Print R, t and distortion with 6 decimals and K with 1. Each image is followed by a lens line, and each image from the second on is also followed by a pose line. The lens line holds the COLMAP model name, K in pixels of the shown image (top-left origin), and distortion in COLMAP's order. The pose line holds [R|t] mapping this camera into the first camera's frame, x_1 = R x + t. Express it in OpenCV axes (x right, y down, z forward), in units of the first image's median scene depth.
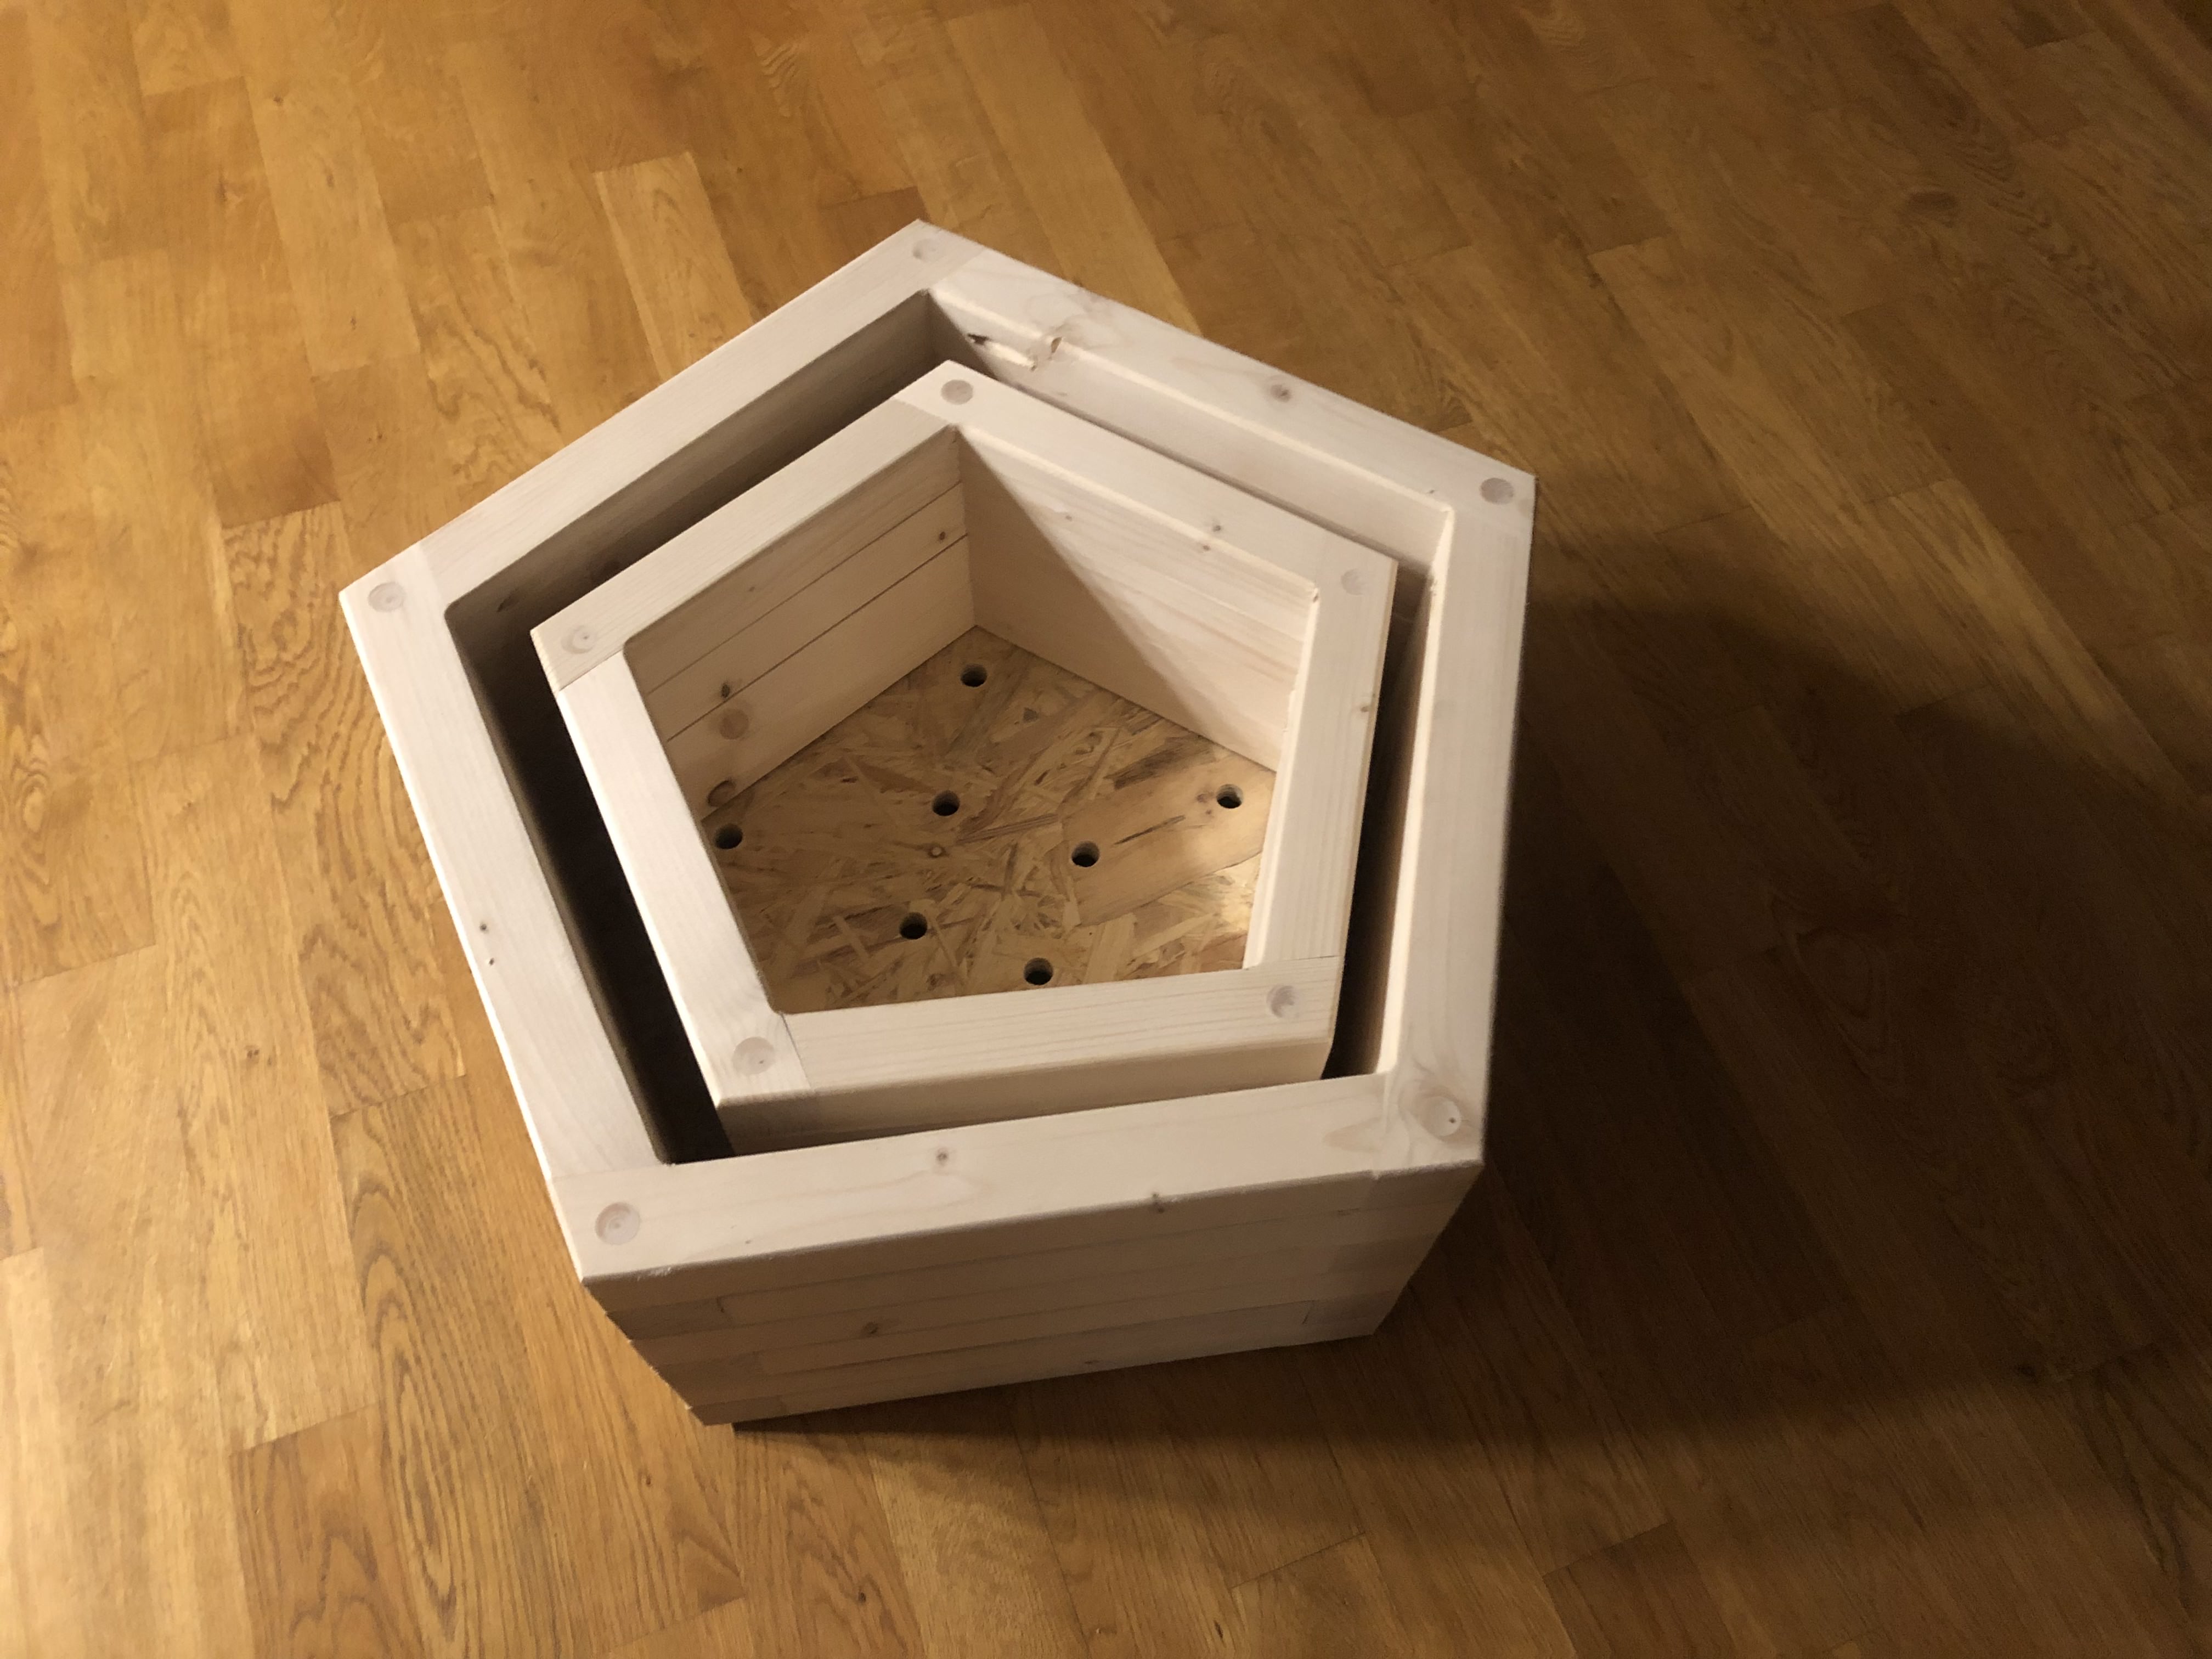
lens RADIAL K [[1801.4, 0, 1065.9], [0, 1801.4, 835.6], [0, 0, 1]] dist [-0.002596, 0.021139]
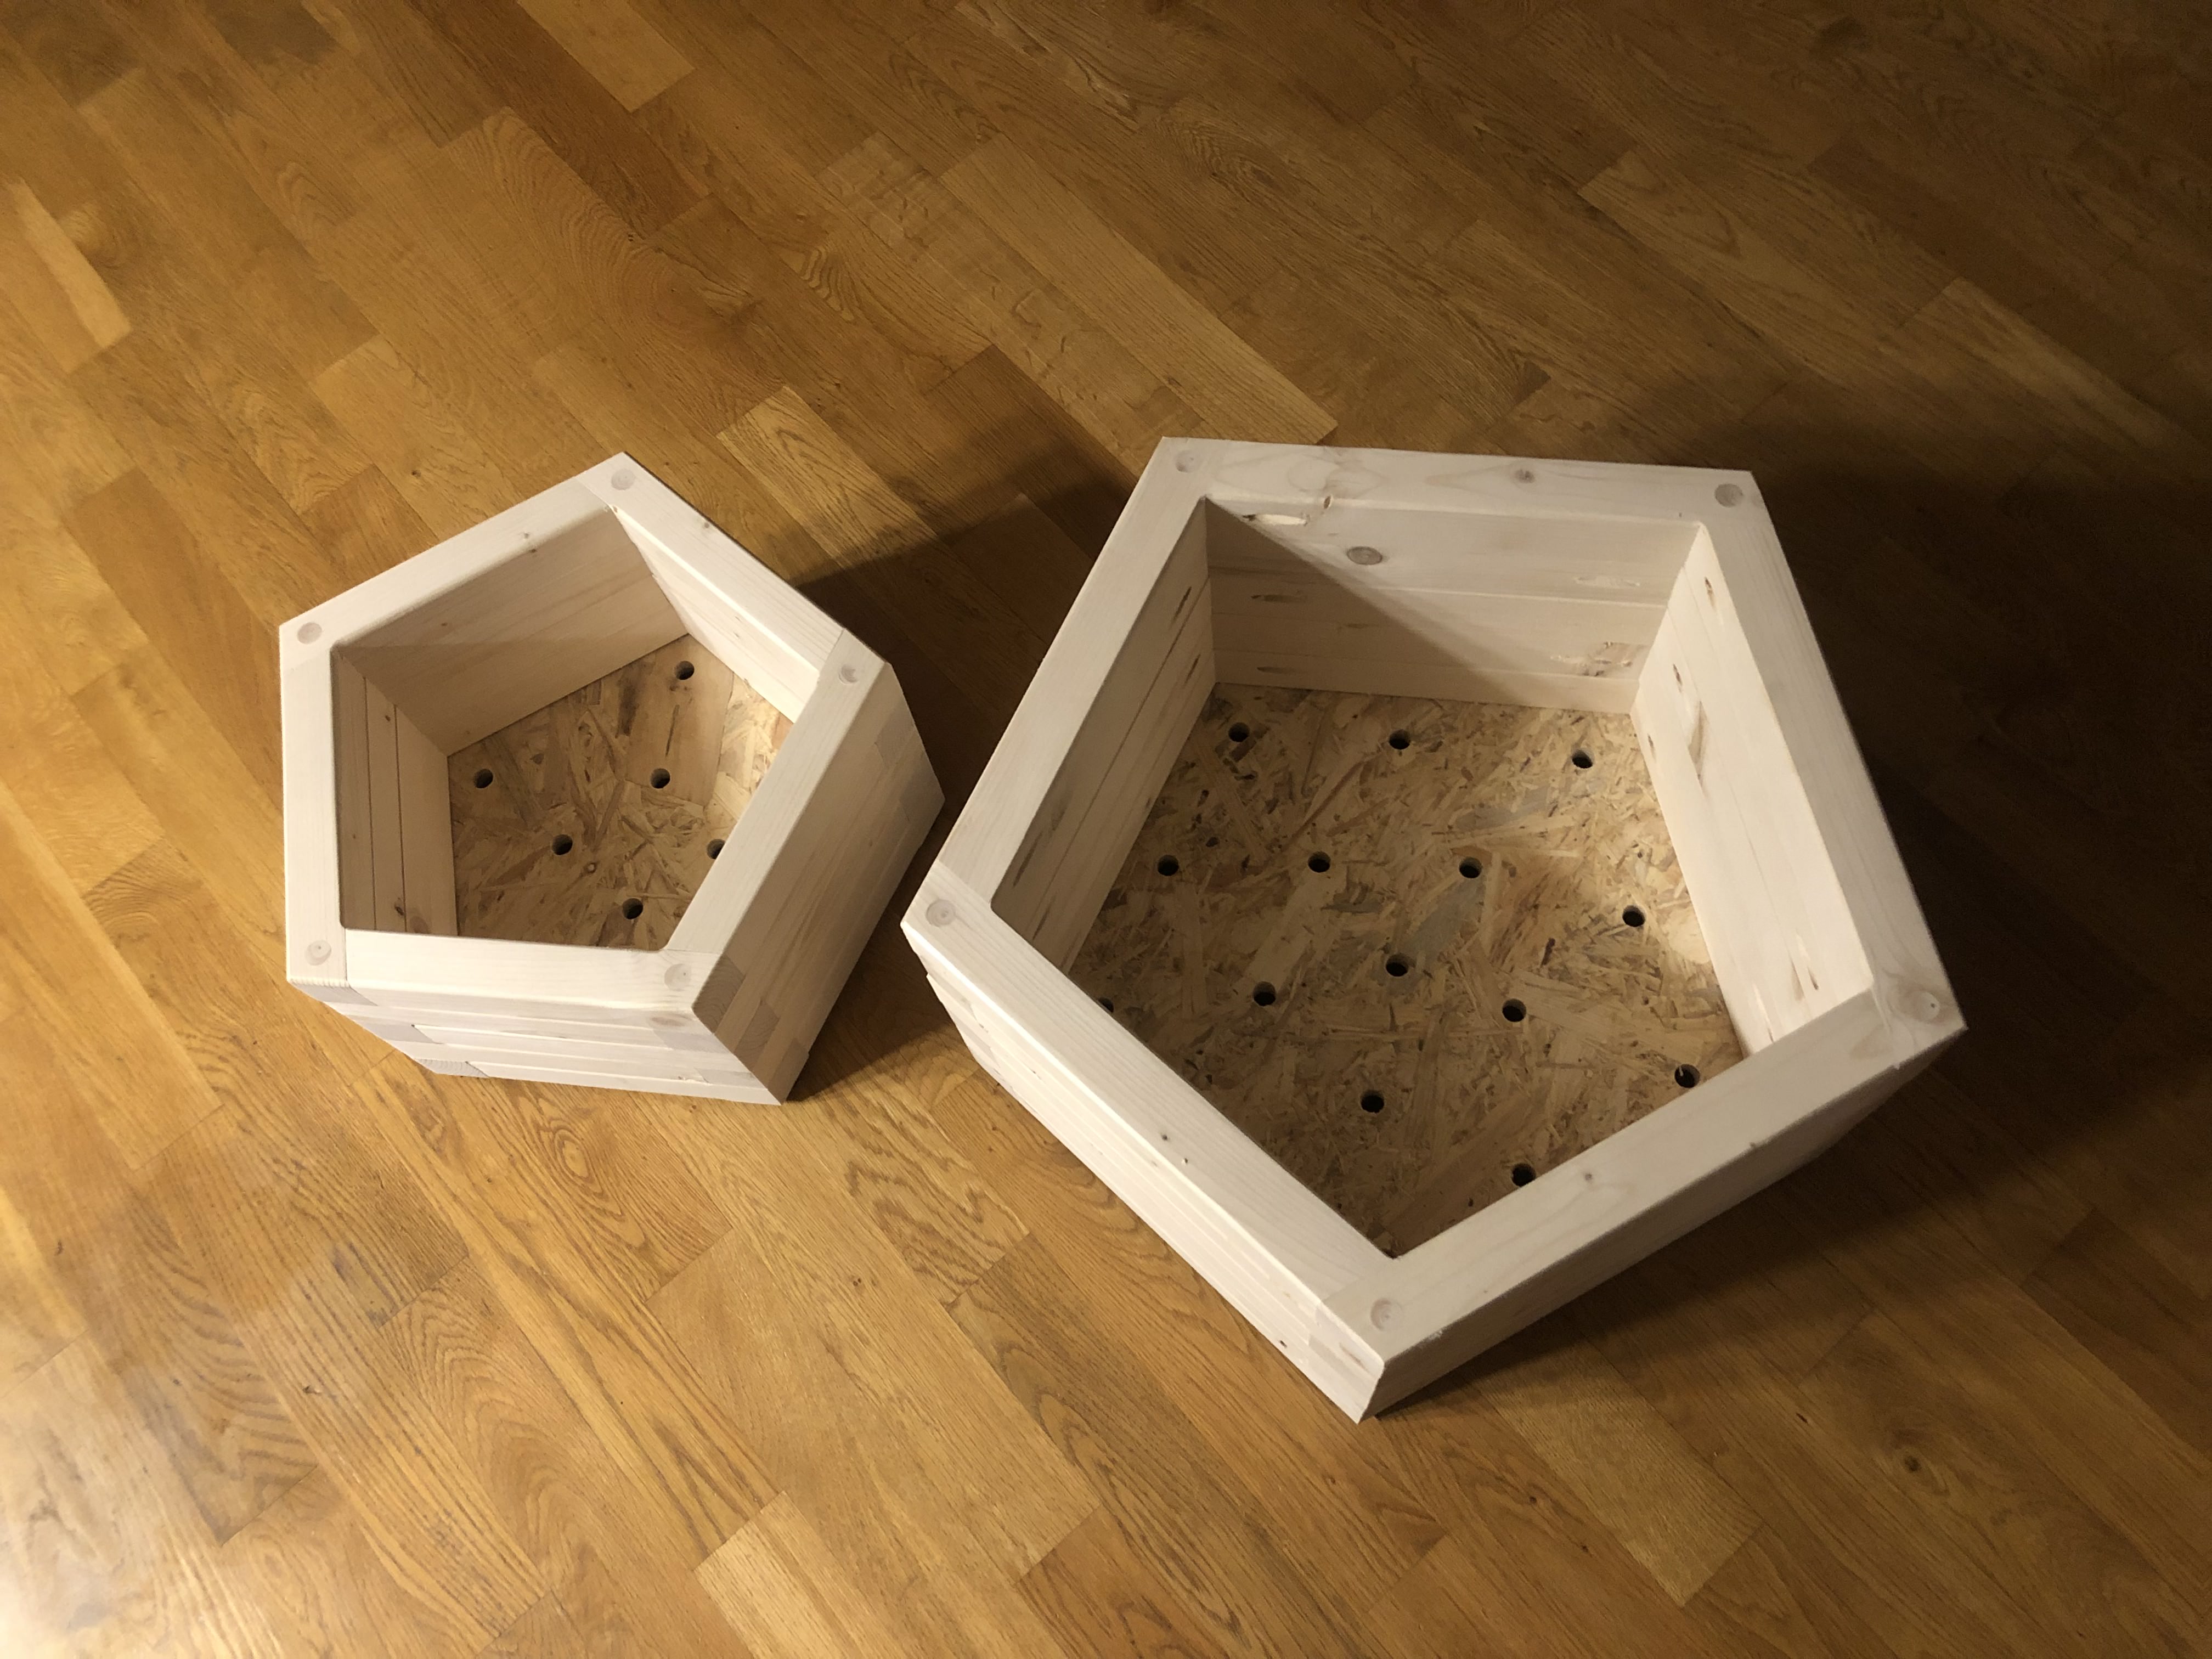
lens RADIAL K [[1757.4, 0, 1104.2], [0, 1757.4, 902.7], [0, 0, 1]] dist [0.000284, 0.009131]
pose [[0.931273, -0.363640, 0.022276, -0.231318], [0.359815, 0.927620, 0.100274, -0.170631], [-0.057127, -0.085367, 0.994711, -0.150953]]
